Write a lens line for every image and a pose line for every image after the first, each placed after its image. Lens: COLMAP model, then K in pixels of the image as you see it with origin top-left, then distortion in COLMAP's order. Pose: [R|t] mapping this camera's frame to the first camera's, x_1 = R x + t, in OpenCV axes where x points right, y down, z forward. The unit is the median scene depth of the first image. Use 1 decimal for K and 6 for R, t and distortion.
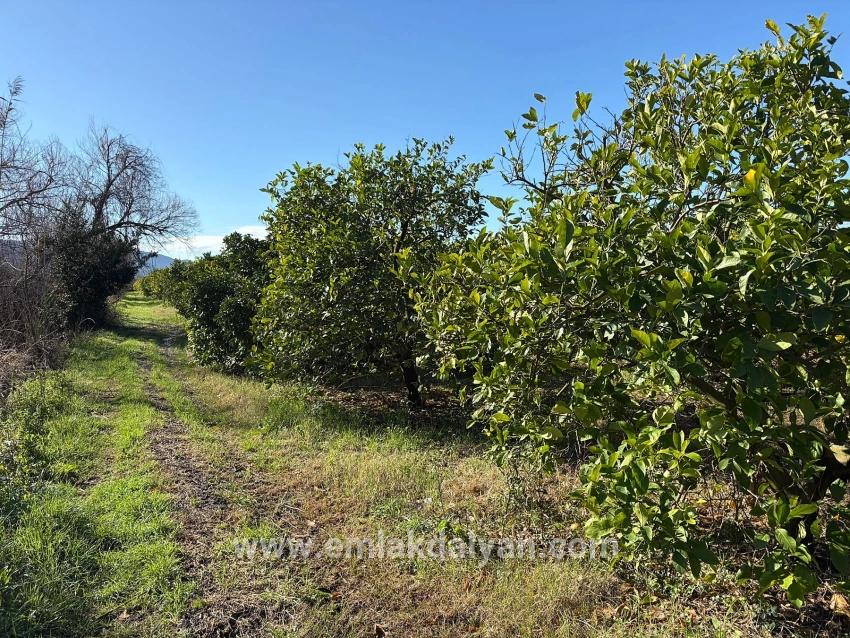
lens RADIAL K [[631.1, 0, 430.0], [0, 631.1, 318.9], [0, 0, 1]] dist [0.014690, -0.022362]
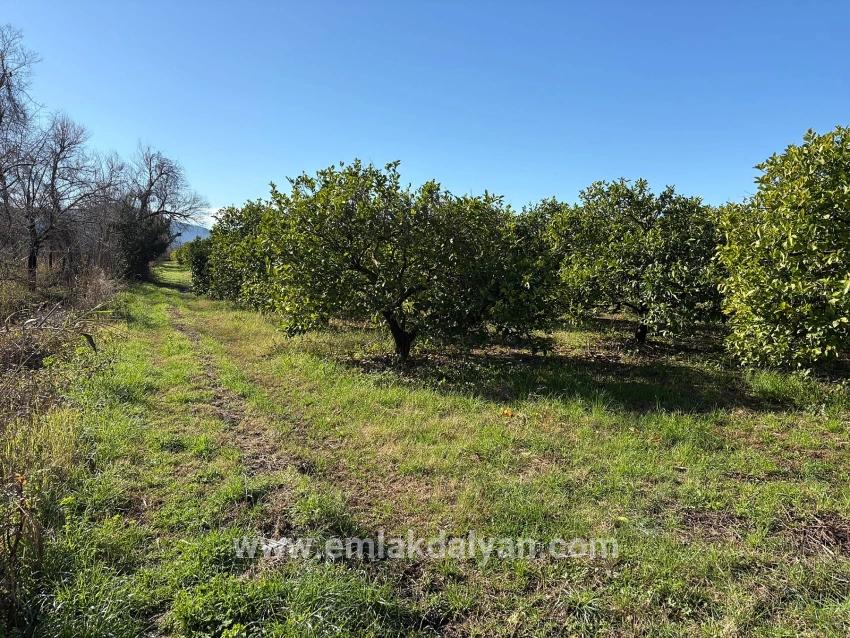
lens RADIAL K [[631.1, 0, 420.2], [0, 631.1, 319.2], [0, 0, 1]] dist [0.014690, -0.022362]
pose [[0.997705, 0.026371, -0.062362, 0.217159], [-0.023974, 0.998956, 0.038884, 0.025736], [0.063323, -0.037300, 0.997296, -0.437611]]
